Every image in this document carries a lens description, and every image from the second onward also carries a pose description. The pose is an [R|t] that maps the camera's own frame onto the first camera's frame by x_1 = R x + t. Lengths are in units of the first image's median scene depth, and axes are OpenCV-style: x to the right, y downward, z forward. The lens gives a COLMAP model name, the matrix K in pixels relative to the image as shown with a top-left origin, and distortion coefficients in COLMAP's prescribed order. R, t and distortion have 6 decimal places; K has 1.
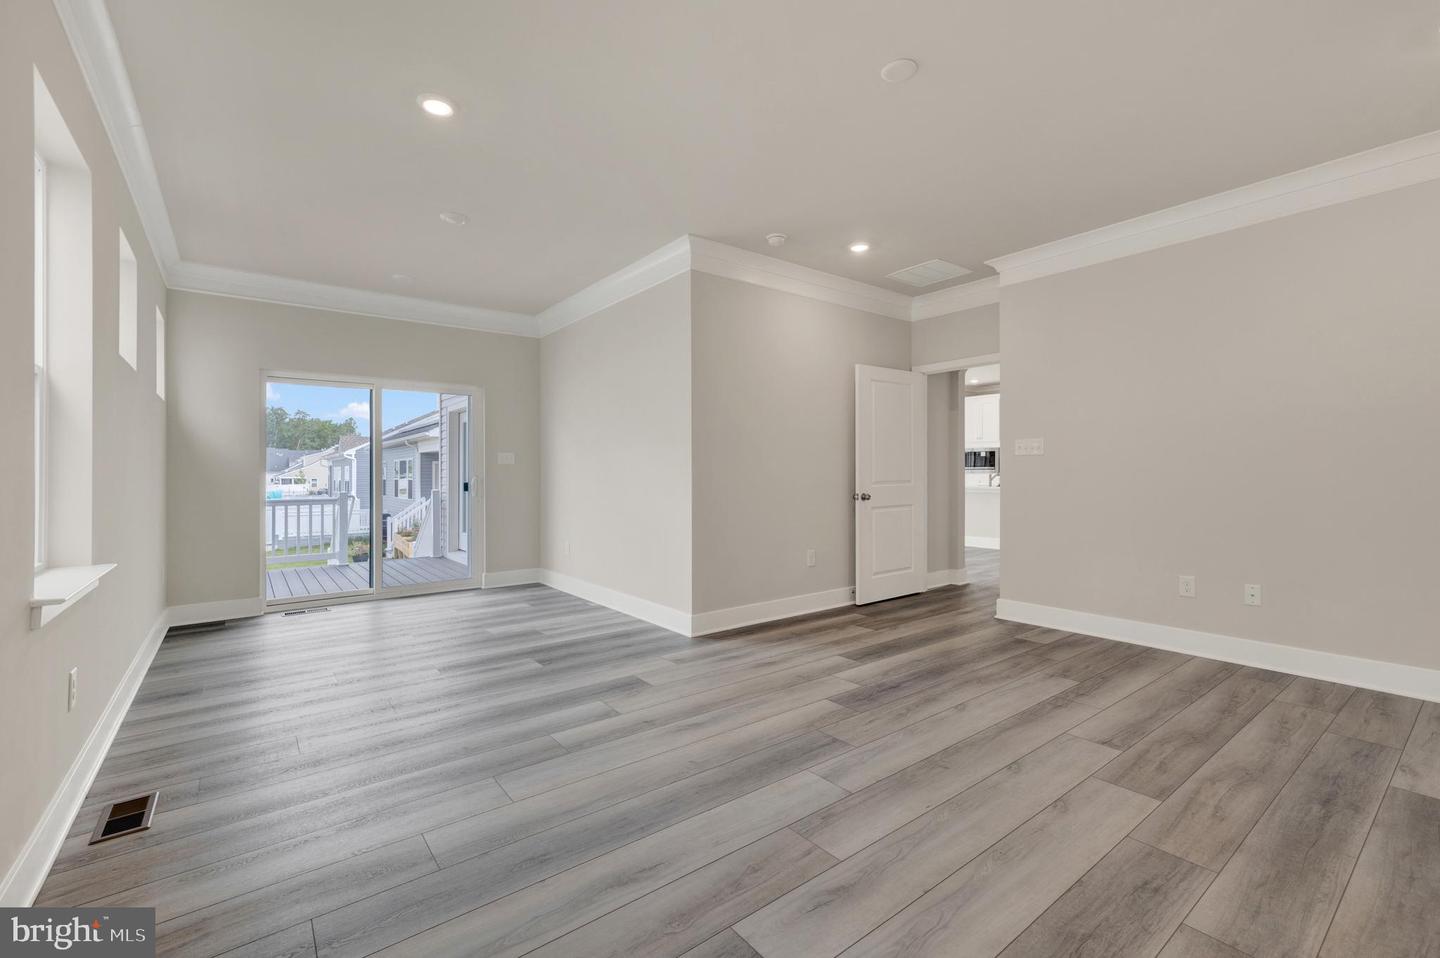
lens RADIAL K [[618.4, 0, 719.9], [0, 618.4, 474.2], [0, 0, 1]] dist [0.000653, 0.000069]
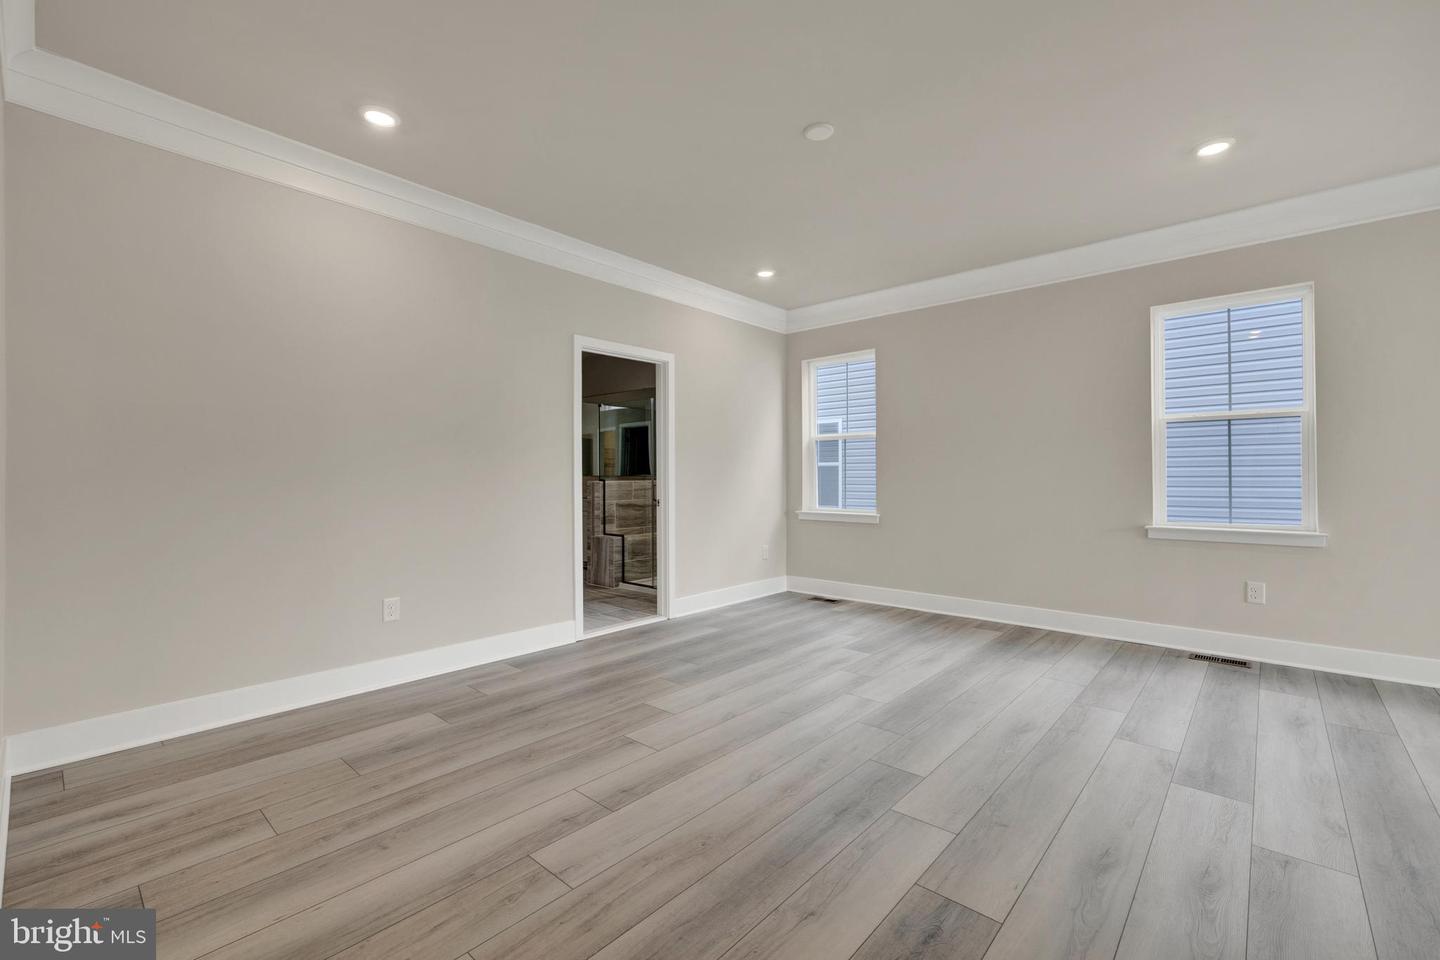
lens RADIAL K [[618.4, 0, 719.2], [0, 618.4, 477.9], [0, 0, 1]] dist [0.000653, 0.000069]
pose [[-0.983016, 0.006595, -0.183399, 0.636089], [0.006314, 0.999978, 0.002115, -0.004187], [0.183409, 0.000922, -0.983036, 1.952697]]
